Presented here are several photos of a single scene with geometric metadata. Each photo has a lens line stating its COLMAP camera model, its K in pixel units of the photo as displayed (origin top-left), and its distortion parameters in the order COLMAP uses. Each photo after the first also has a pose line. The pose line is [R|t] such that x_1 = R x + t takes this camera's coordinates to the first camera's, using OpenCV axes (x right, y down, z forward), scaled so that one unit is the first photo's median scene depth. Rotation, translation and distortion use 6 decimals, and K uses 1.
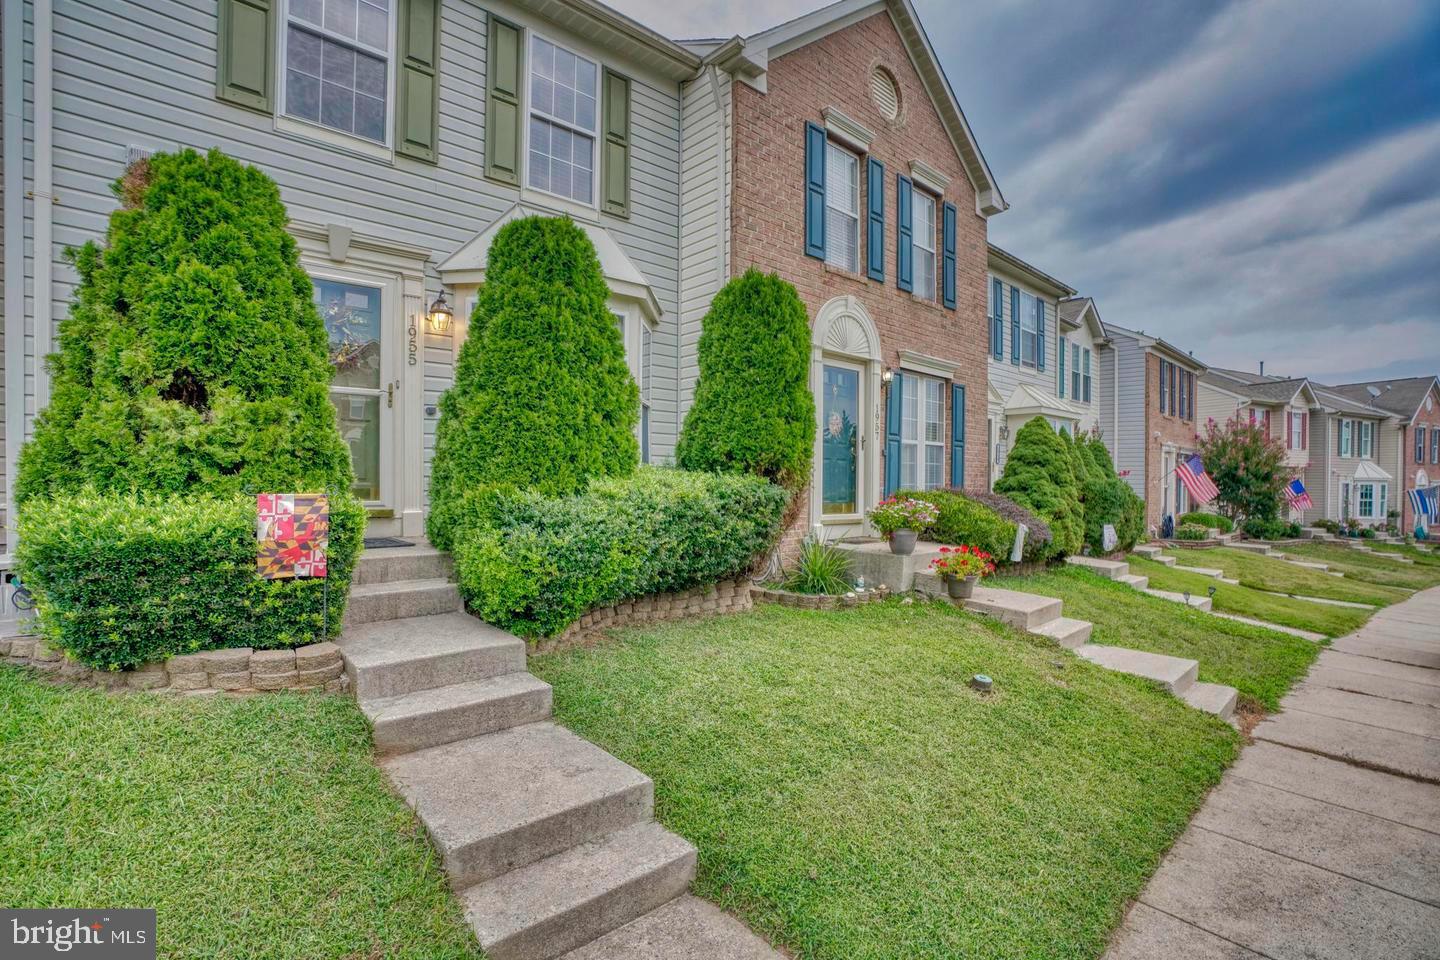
lens RADIAL K [[664.0, 0, 710.3], [0, 664.0, 484.6], [0, 0, 1]] dist [-0.073880, 0.030576]
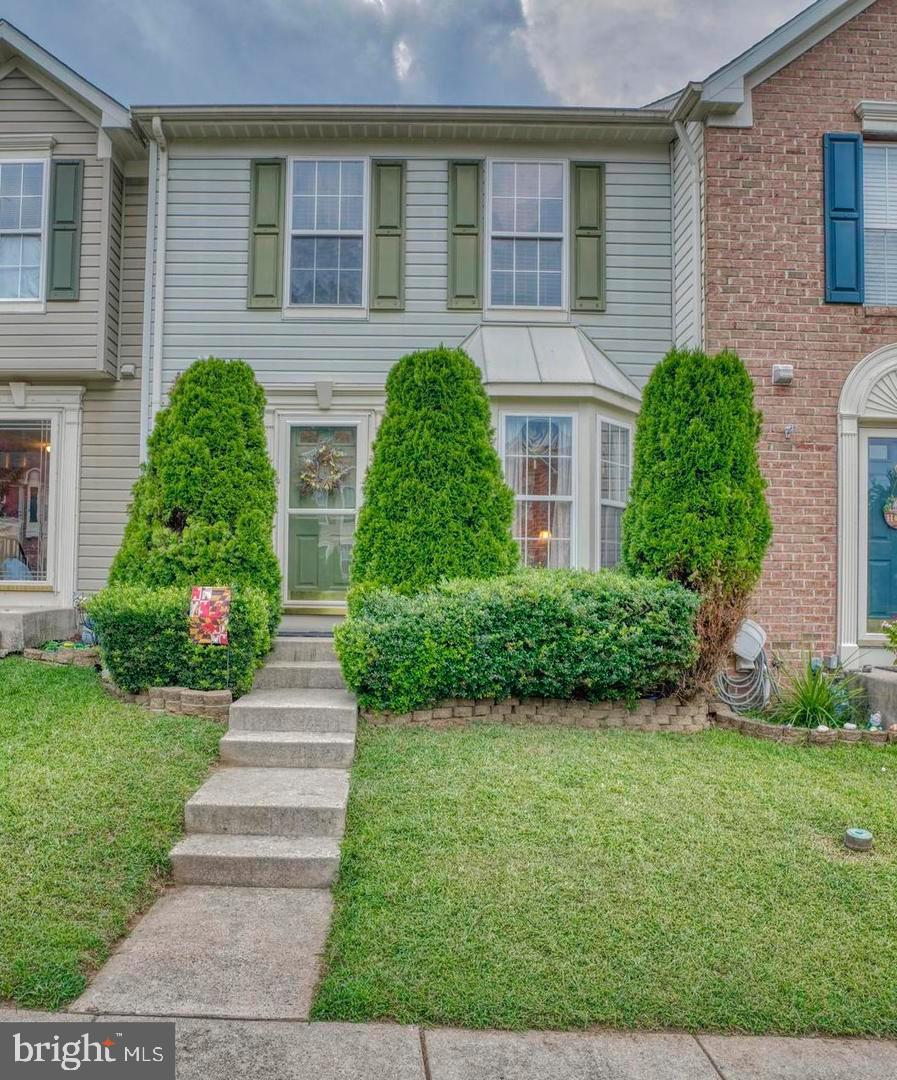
lens RADIAL K [[859.5, 0, 448.2], [0, 859.5, 578.6], [0, 0, 1]] dist [-0.074377, 0.049758]
pose [[0.751693, -0.010558, -0.659428, 0.942177], [-0.014953, 0.999342, -0.033045, 0.045786], [0.659343, 0.034700, 0.751041, -0.105900]]
